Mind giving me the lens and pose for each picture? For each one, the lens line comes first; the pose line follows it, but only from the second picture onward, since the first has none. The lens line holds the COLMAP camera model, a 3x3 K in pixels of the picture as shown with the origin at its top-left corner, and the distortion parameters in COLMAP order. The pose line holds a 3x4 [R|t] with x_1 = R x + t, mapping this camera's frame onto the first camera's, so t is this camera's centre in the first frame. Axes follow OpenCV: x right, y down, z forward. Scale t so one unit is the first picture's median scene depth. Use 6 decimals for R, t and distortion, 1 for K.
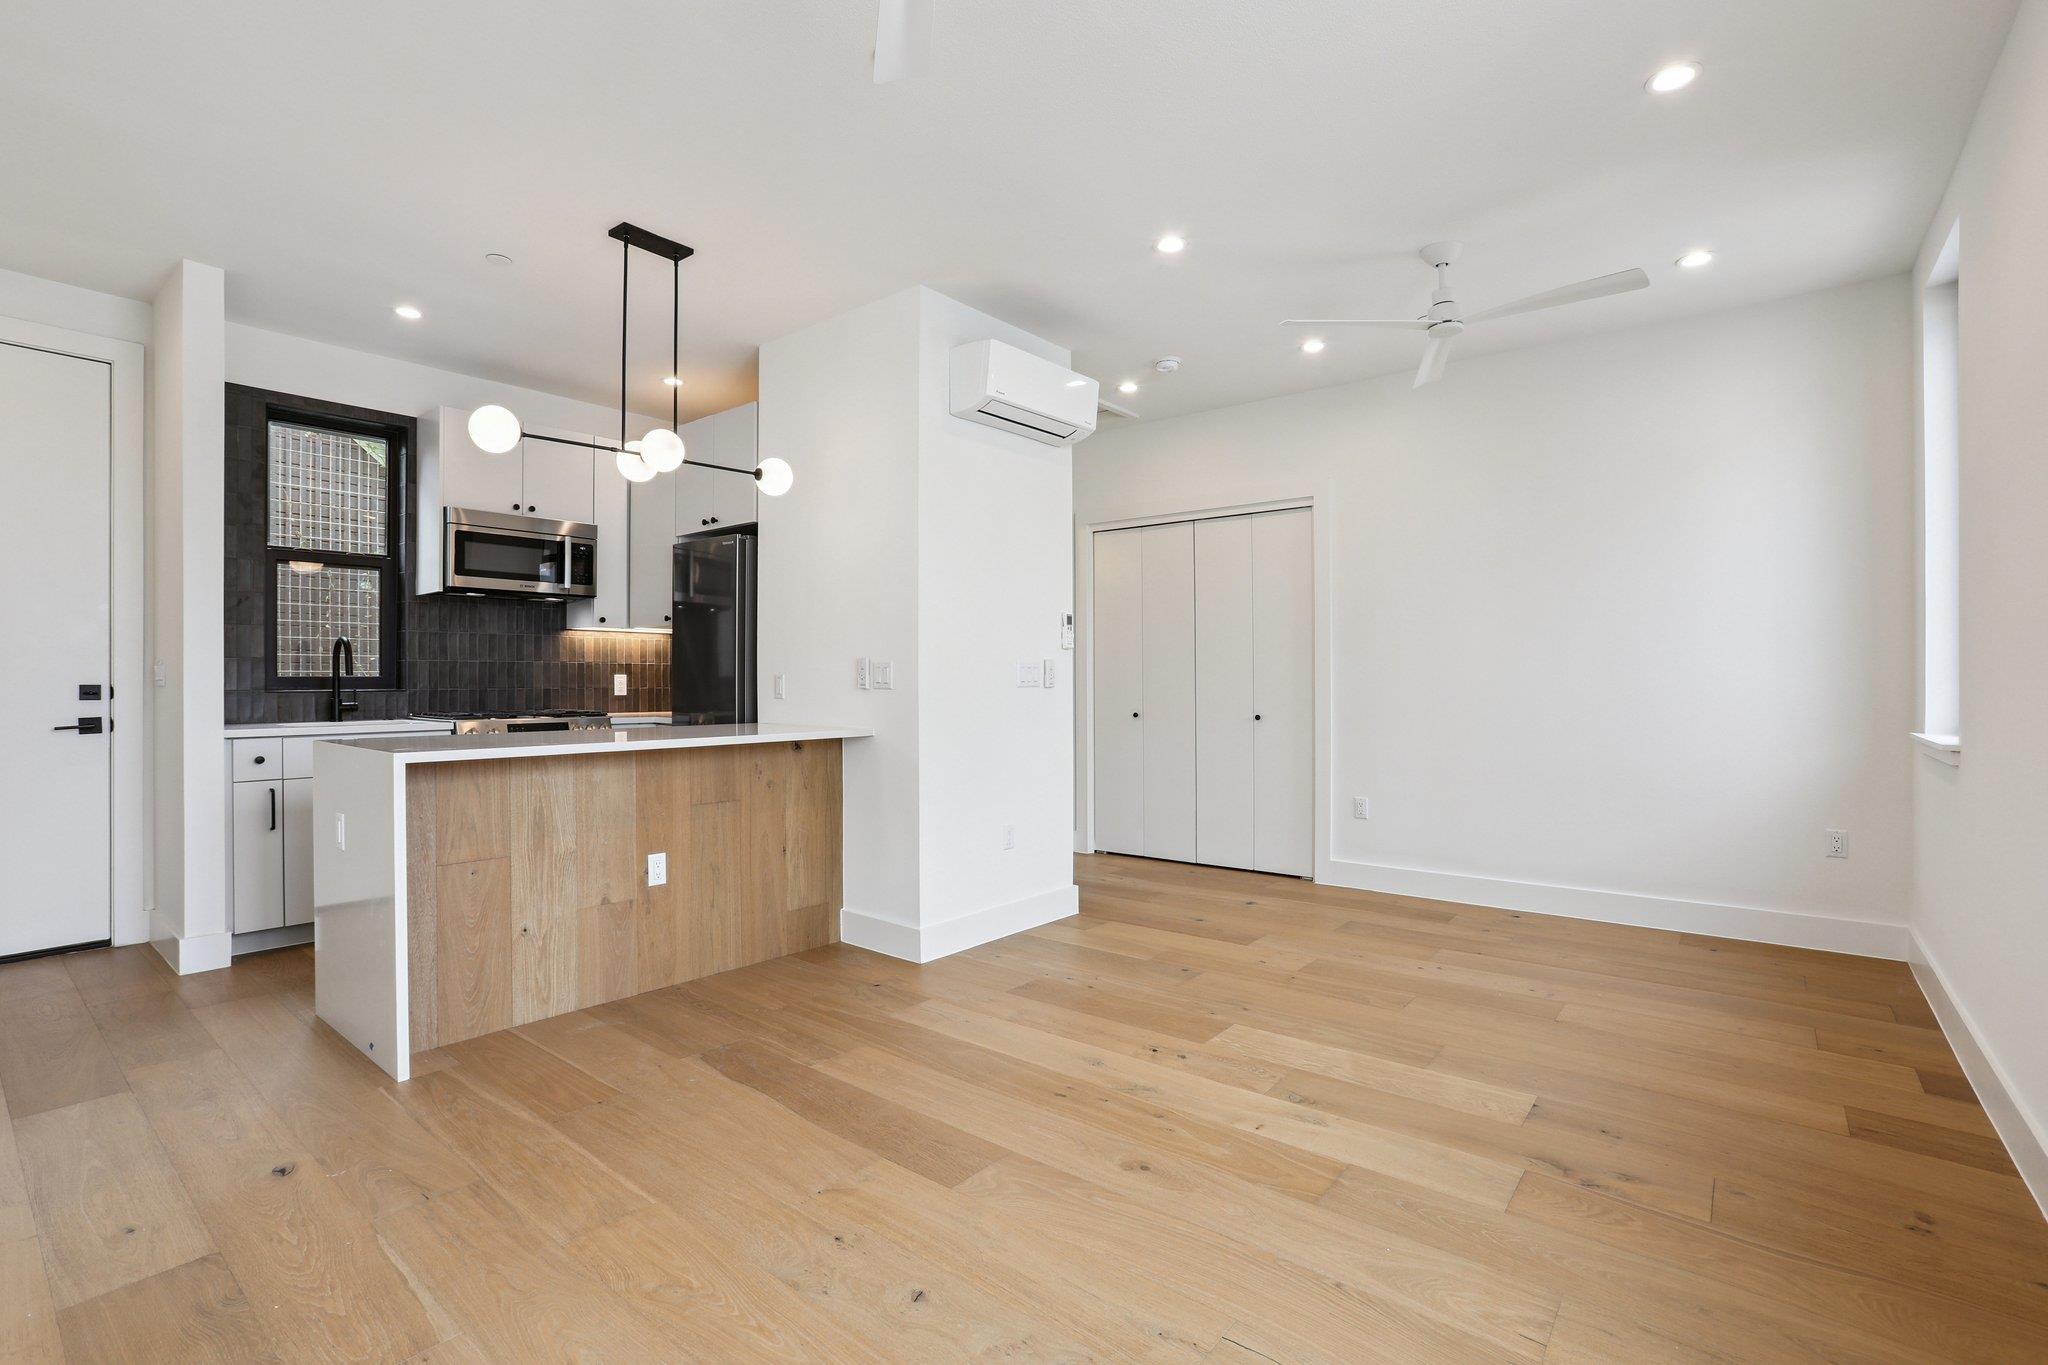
lens RADIAL K [[934.6, 0, 1020.8], [0, 934.6, 679.2], [0, 0, 1]] dist [-0.077214, 0.030921]
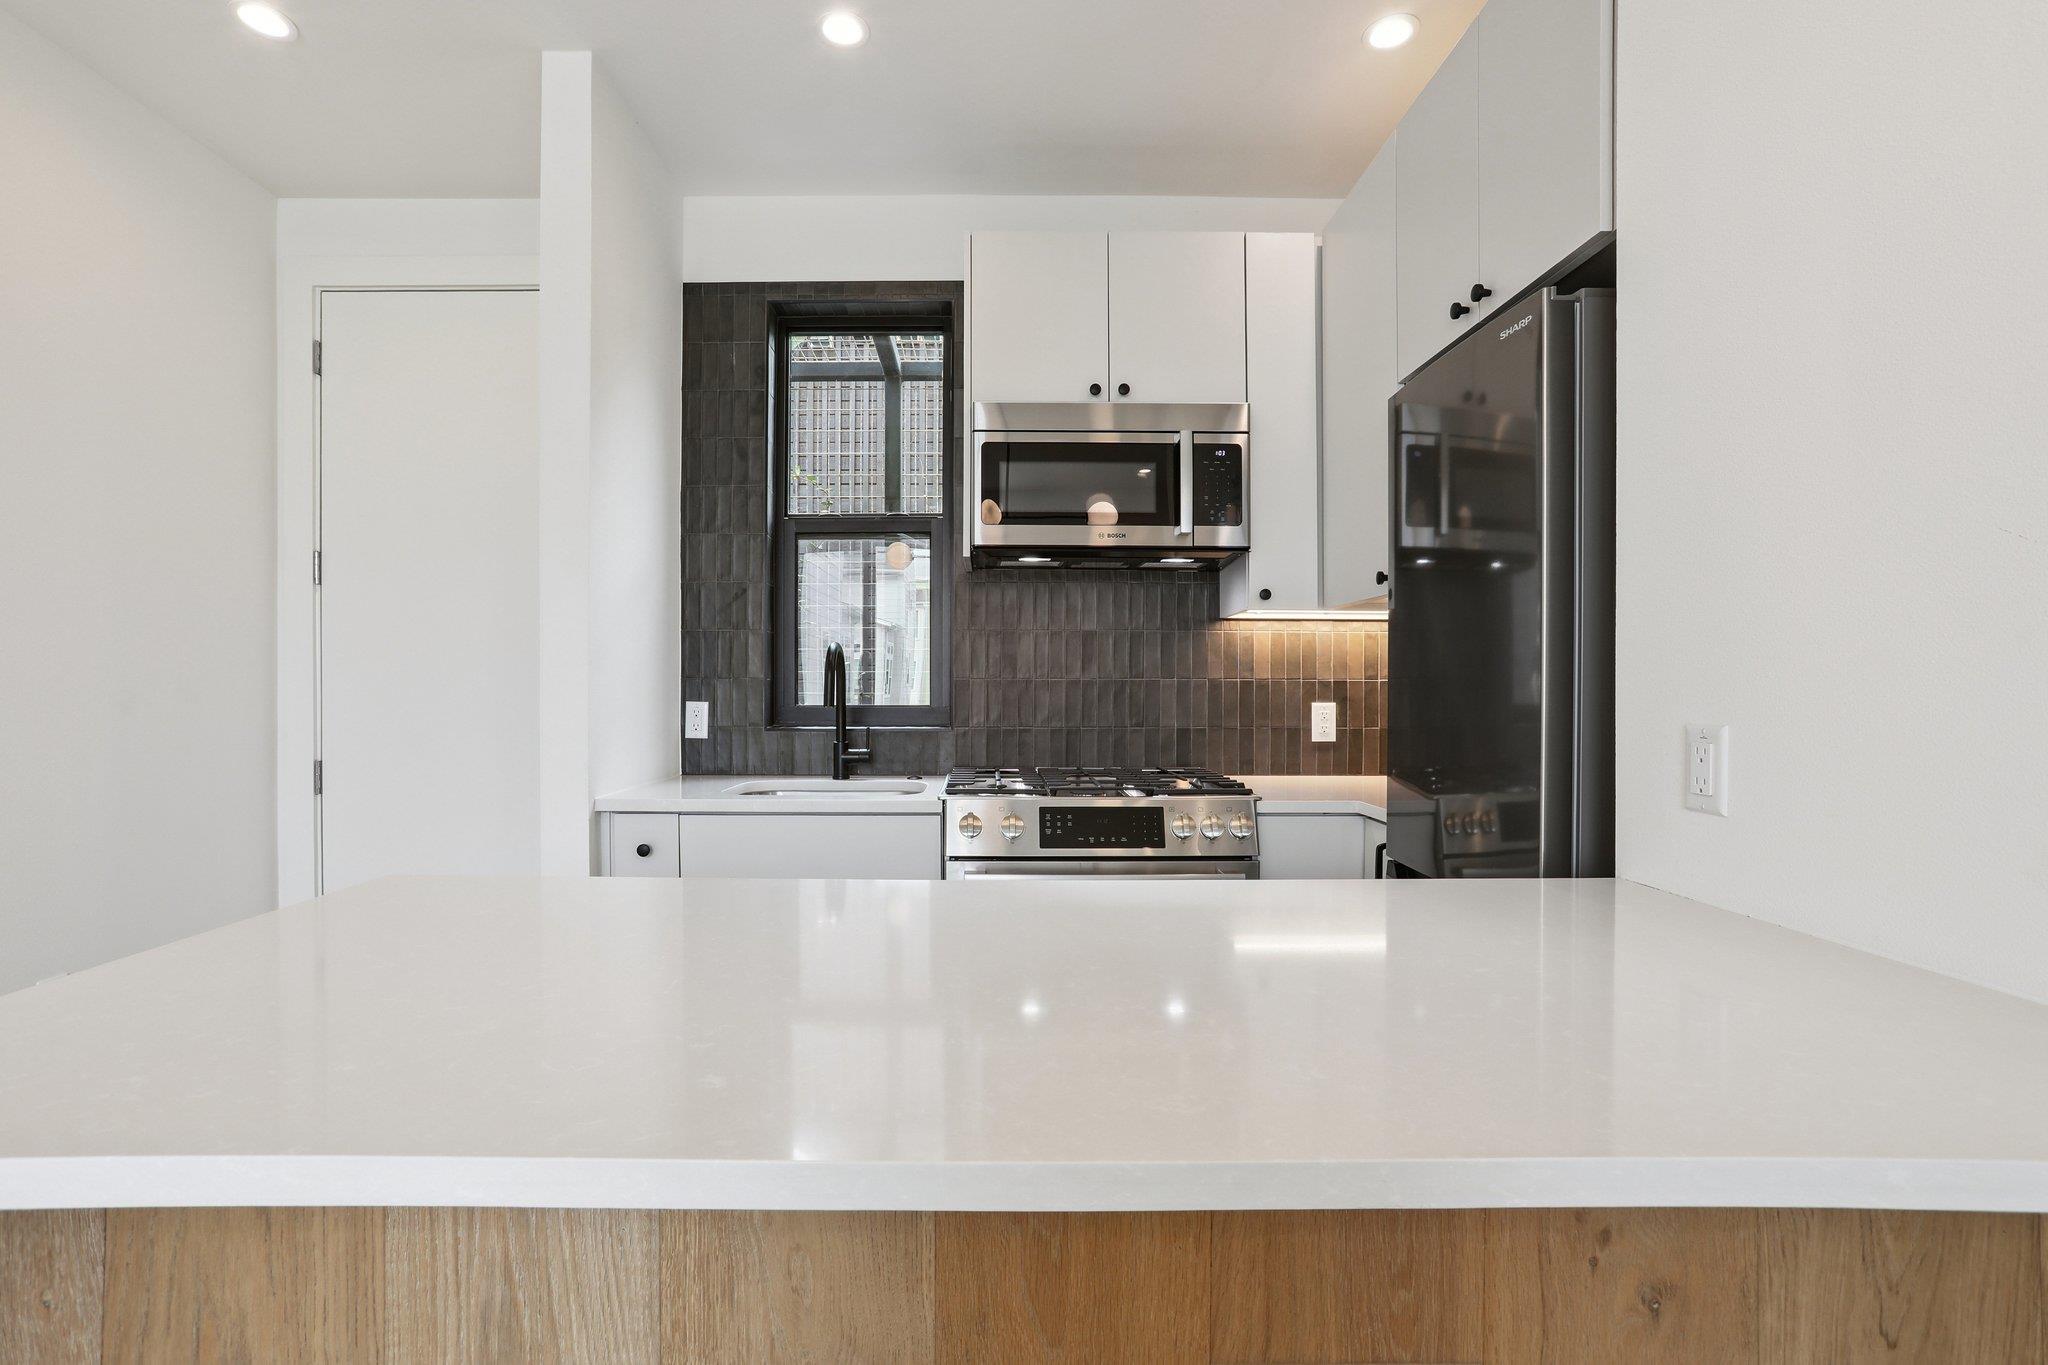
lens RADIAL K [[957.2, 0, 997.2], [0, 957.2, 687.2], [0, 0, 1]] dist [-0.002396, 0.000027]
pose [[0.641840, -0.000156, -0.766838, -0.153021], [-0.001954, 0.999996, -0.001838, -0.013329], [0.766836, 0.002678, 0.641837, 0.567958]]
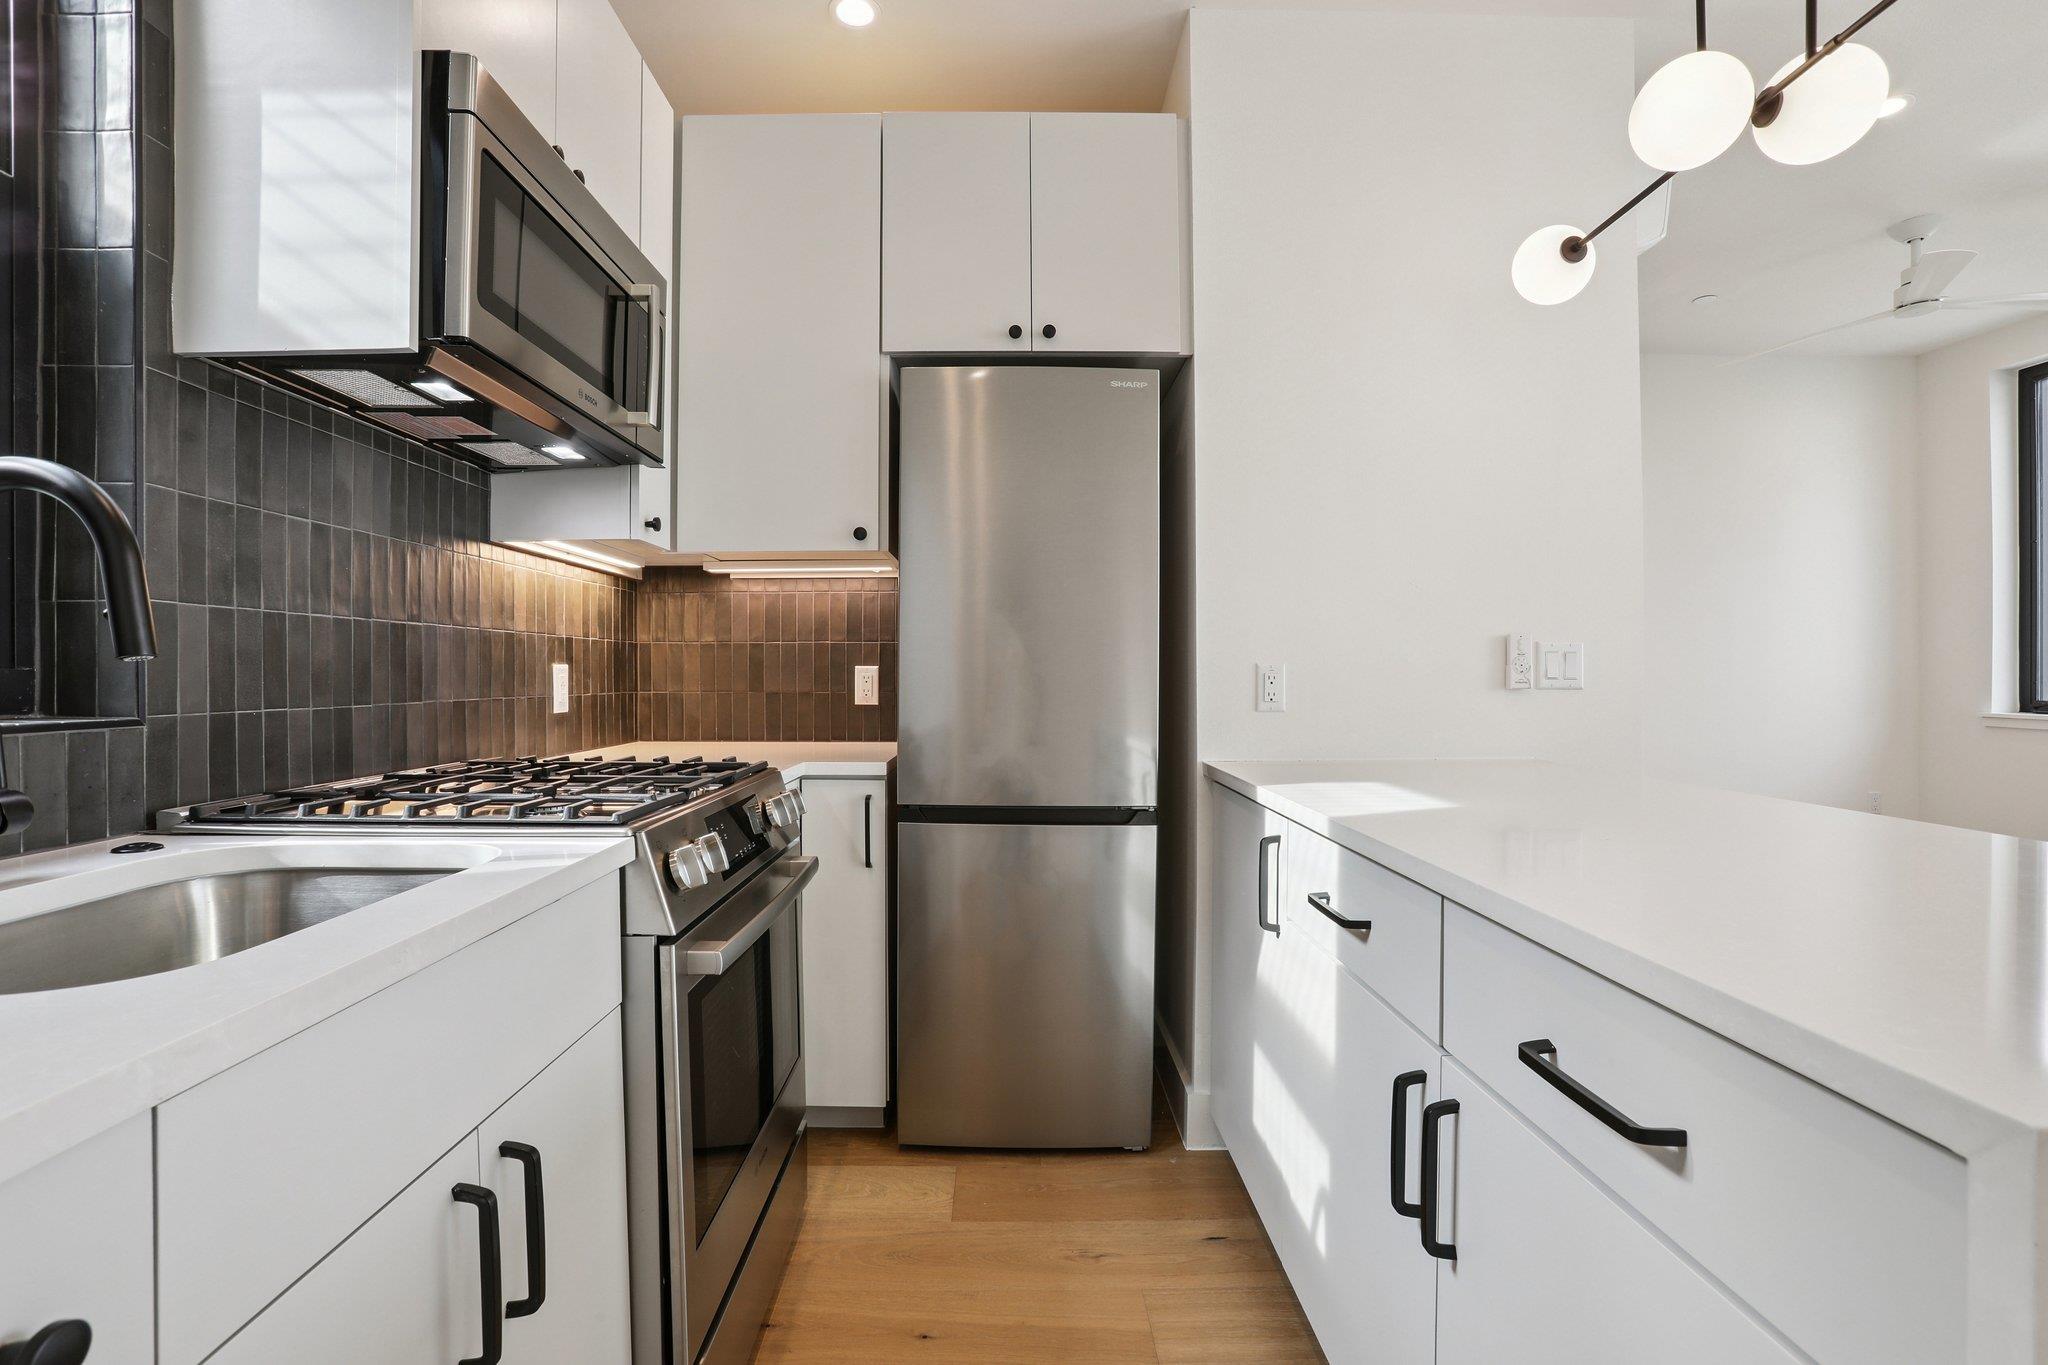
lens RADIAL K [[934.6, 0, 1020.8], [0, 934.6, 679.2], [0, 0, 1]] dist [-0.077214, 0.030921]
pose [[0.768000, -0.008299, 0.640396, -0.602157], [0.003486, 0.999955, 0.008778, -0.000510], [-0.640441, -0.004509, 0.767995, 0.606617]]
